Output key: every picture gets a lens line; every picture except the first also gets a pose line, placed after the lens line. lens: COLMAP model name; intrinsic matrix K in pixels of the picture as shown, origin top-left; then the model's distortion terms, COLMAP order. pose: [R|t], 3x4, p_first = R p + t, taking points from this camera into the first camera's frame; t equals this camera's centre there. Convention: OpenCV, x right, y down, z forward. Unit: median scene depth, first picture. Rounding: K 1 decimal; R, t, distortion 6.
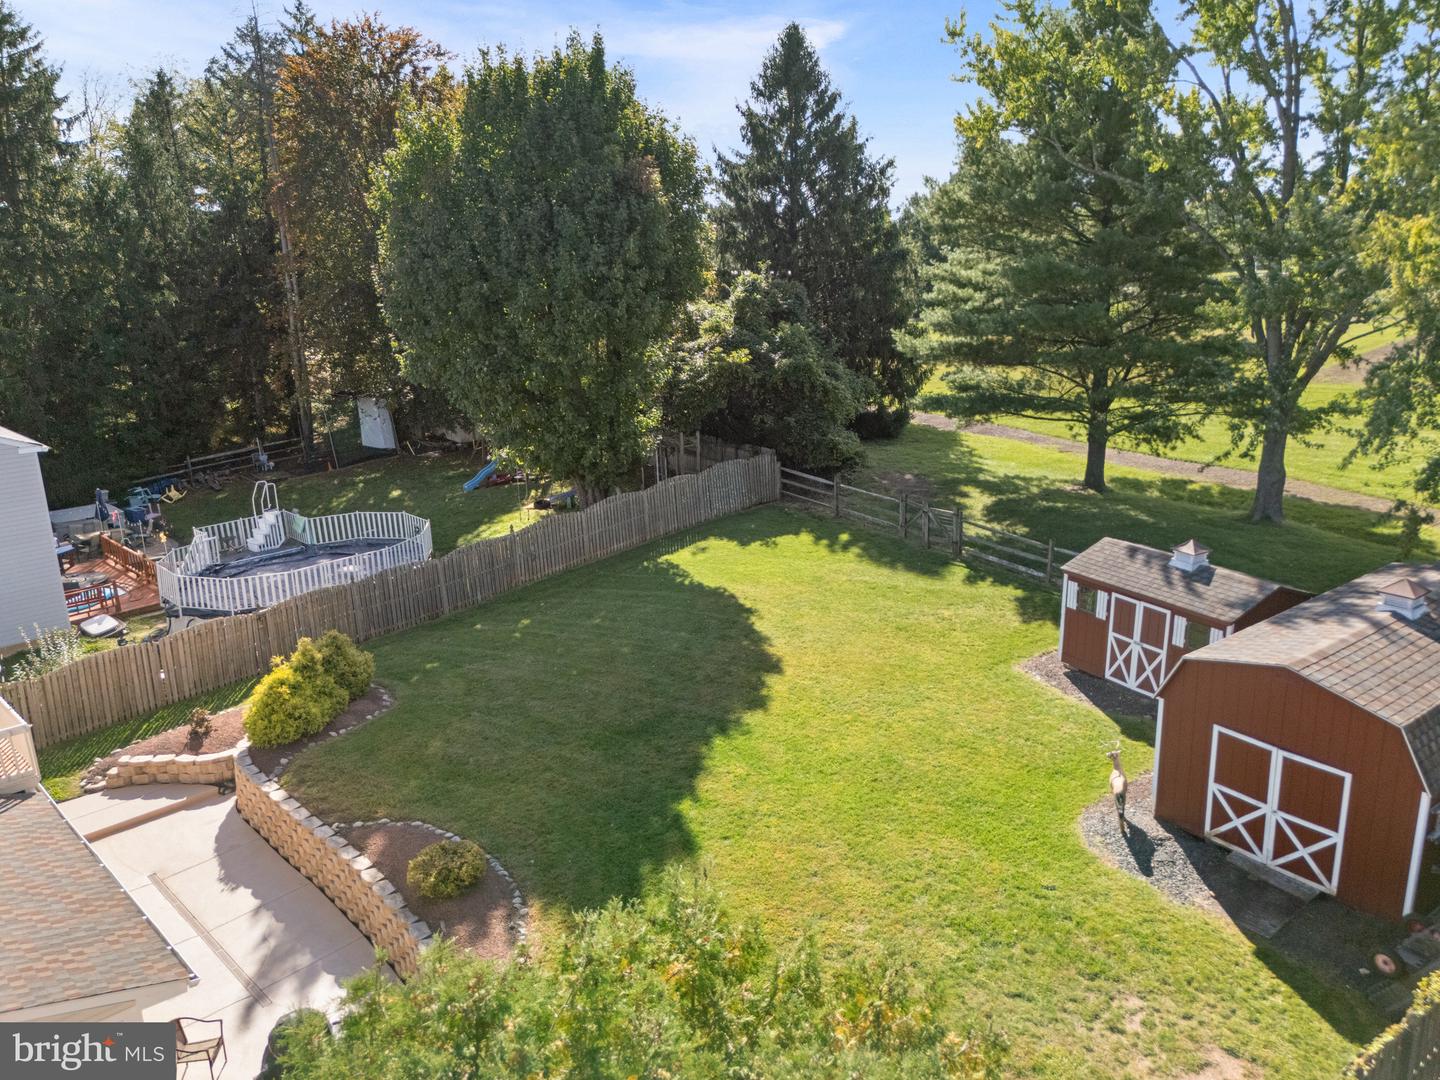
lens RADIAL K [[1077.8, 0, 760.1], [0, 1077.8, 539.2], [0, 0, 1]] dist [0.044357, -0.000740]
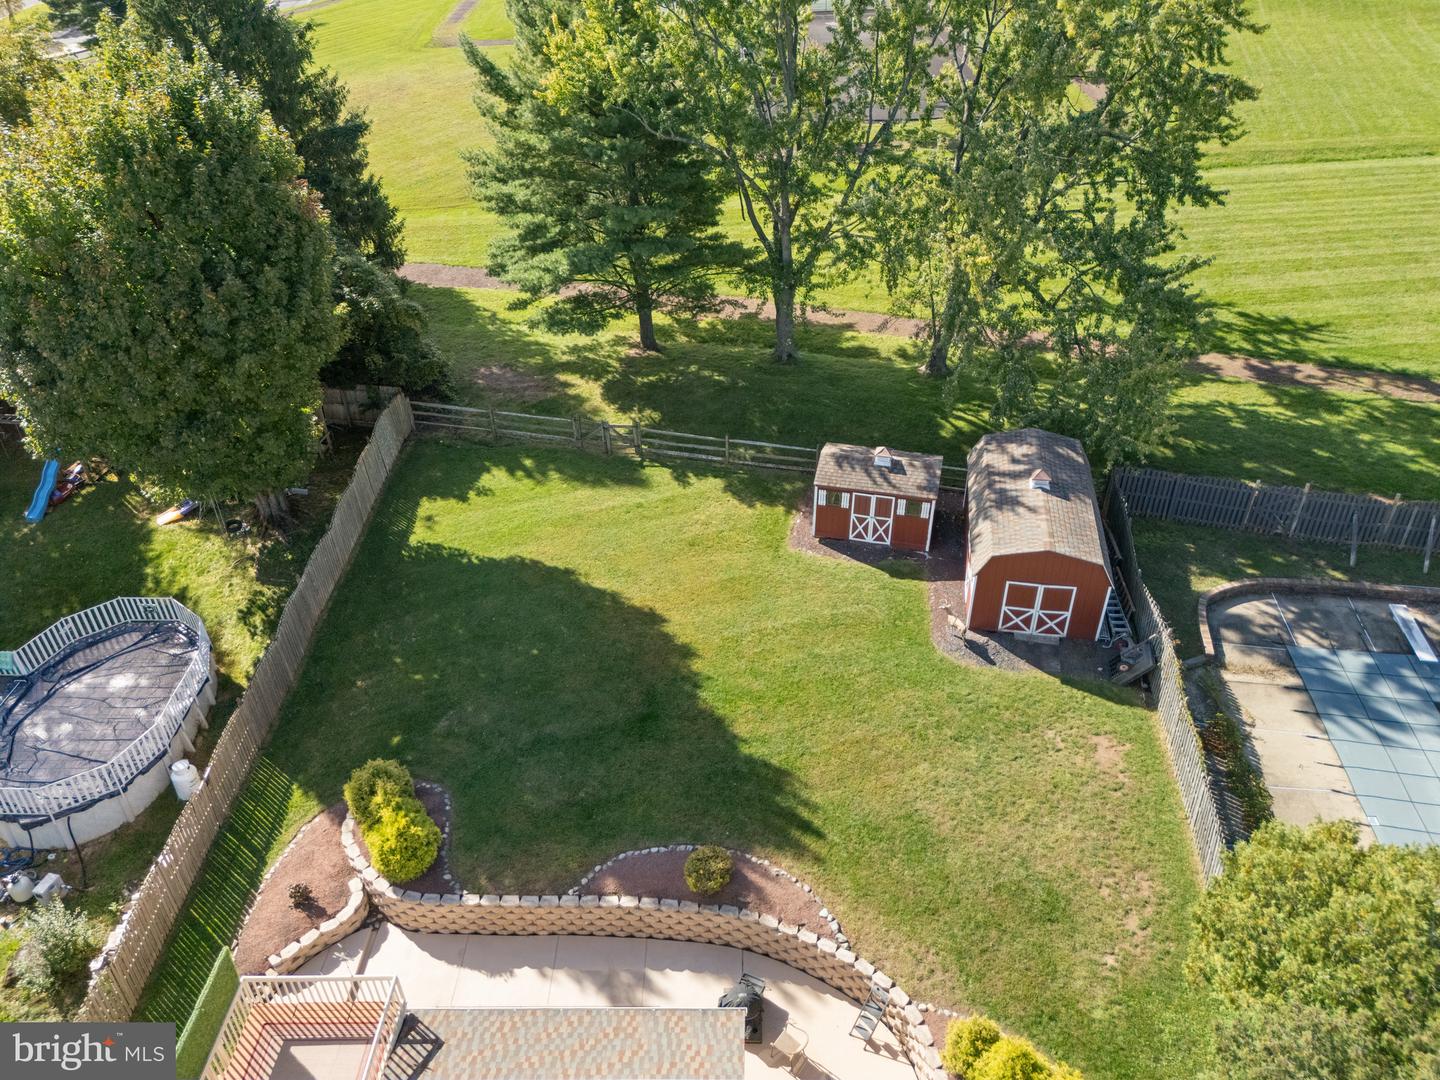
lens RADIAL K [[1057.4, 0, 720.0], [0, 1057.4, 540.0], [0, 0, 1]] dist [0.037694, -0.004318]
pose [[0.721577, -0.399395, 0.565518, -0.741758], [0.186387, 0.898735, 0.396907, -0.556249], [-0.666773, -0.180994, 0.722948, -0.002390]]
